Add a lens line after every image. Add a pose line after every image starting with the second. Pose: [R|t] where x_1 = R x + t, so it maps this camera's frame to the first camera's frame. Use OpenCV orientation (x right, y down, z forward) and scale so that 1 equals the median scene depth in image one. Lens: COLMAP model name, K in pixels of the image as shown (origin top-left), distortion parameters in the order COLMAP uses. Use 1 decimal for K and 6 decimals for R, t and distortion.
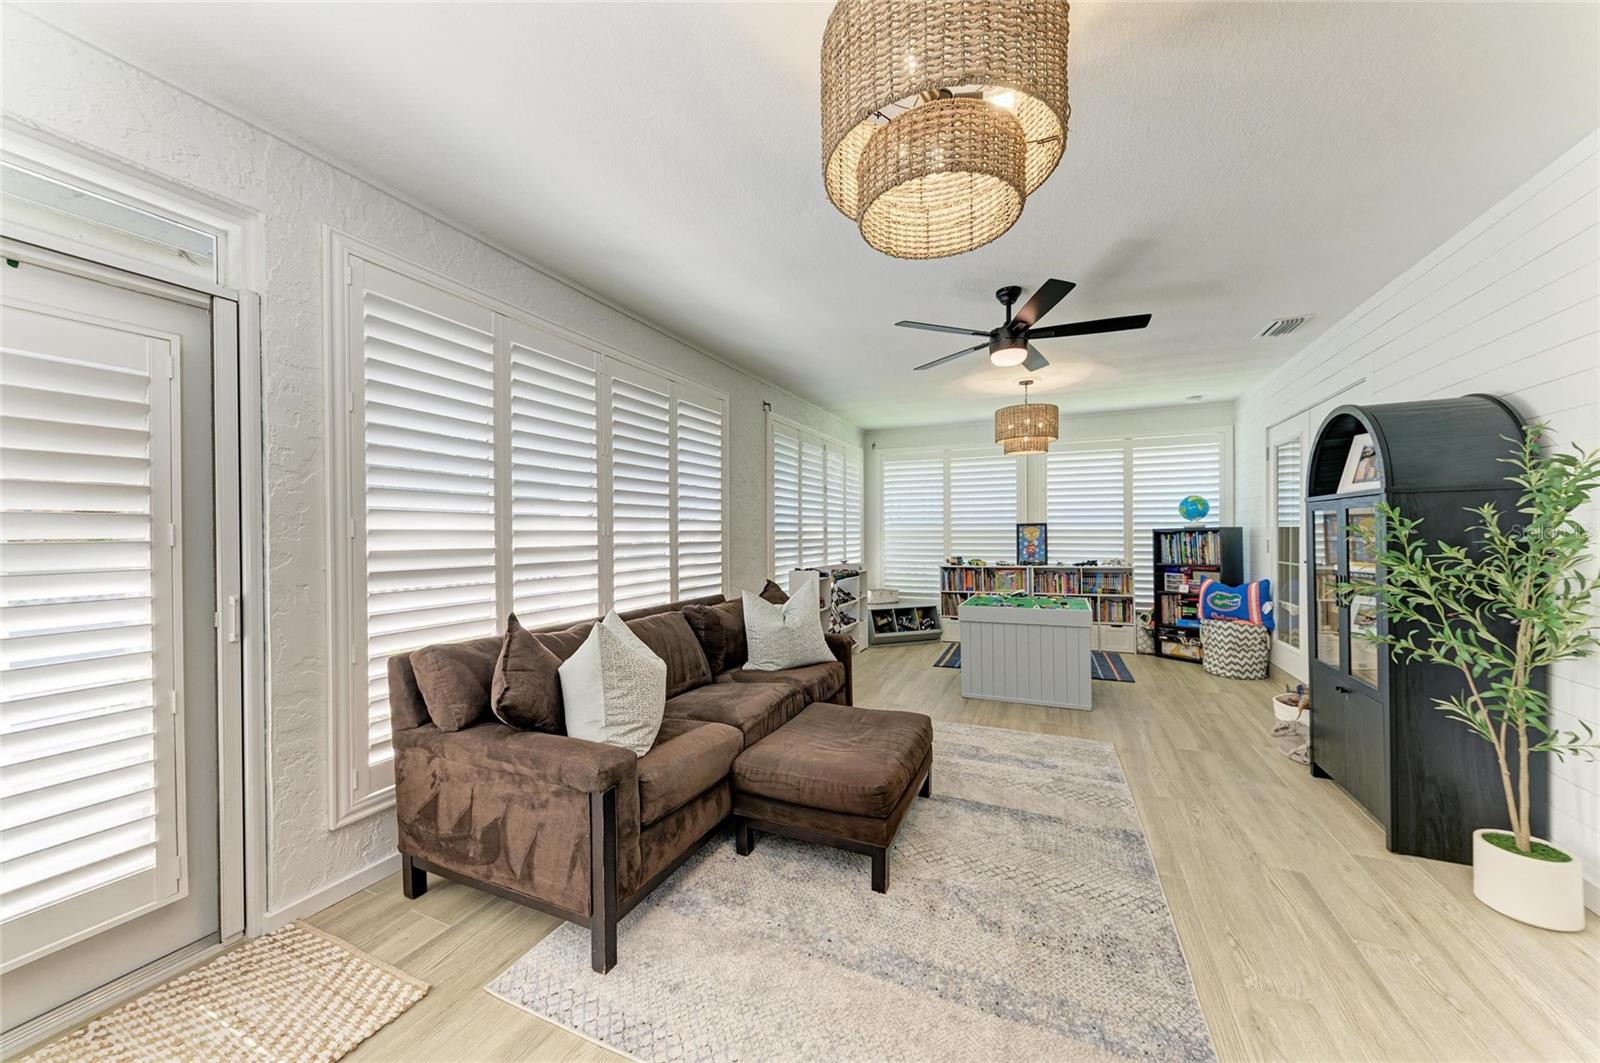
lens RADIAL K [[574.2, 0, 794.4], [0, 574.2, 531.9], [0, 0, 1]] dist [-0.000347, -0.000111]
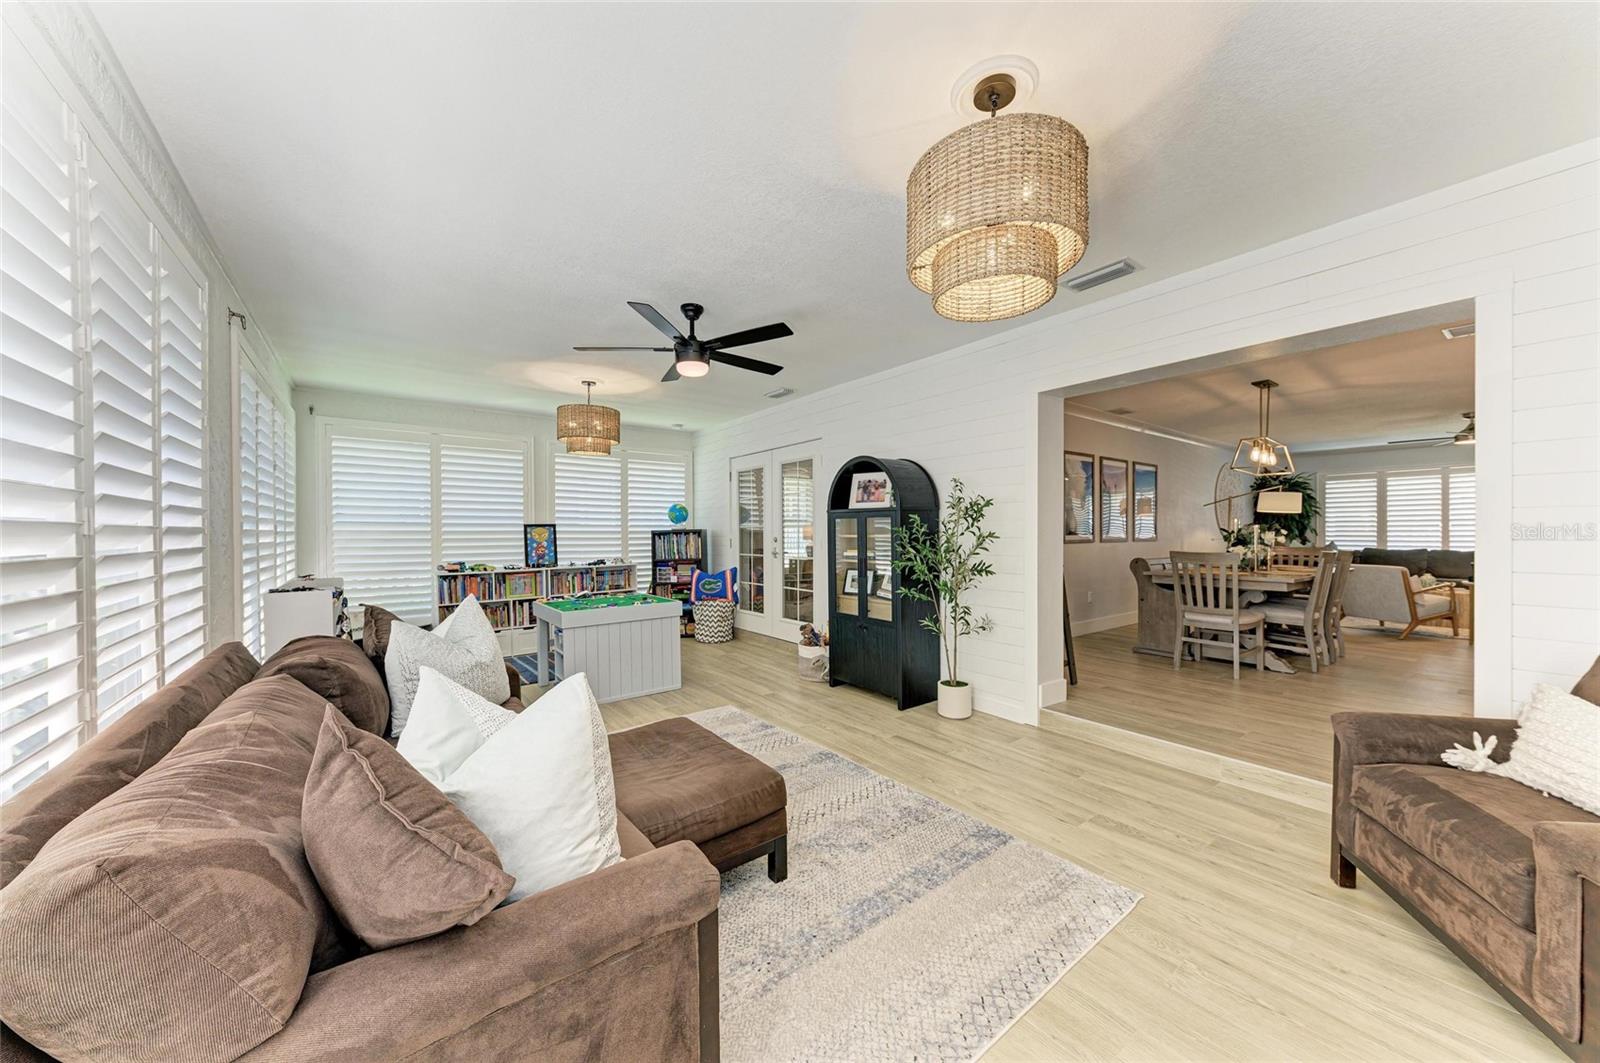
lens RADIAL K [[574.2, 0, 803.9], [0, 574.2, 532.3], [0, 0, 1]] dist [-0.000347, -0.000111]
pose [[0.443985, 0.003751, 0.896026, -0.325164], [0.001130, 0.999988, -0.004746, 0.004738], [-0.896034, 0.003119, 0.443975, 0.219294]]
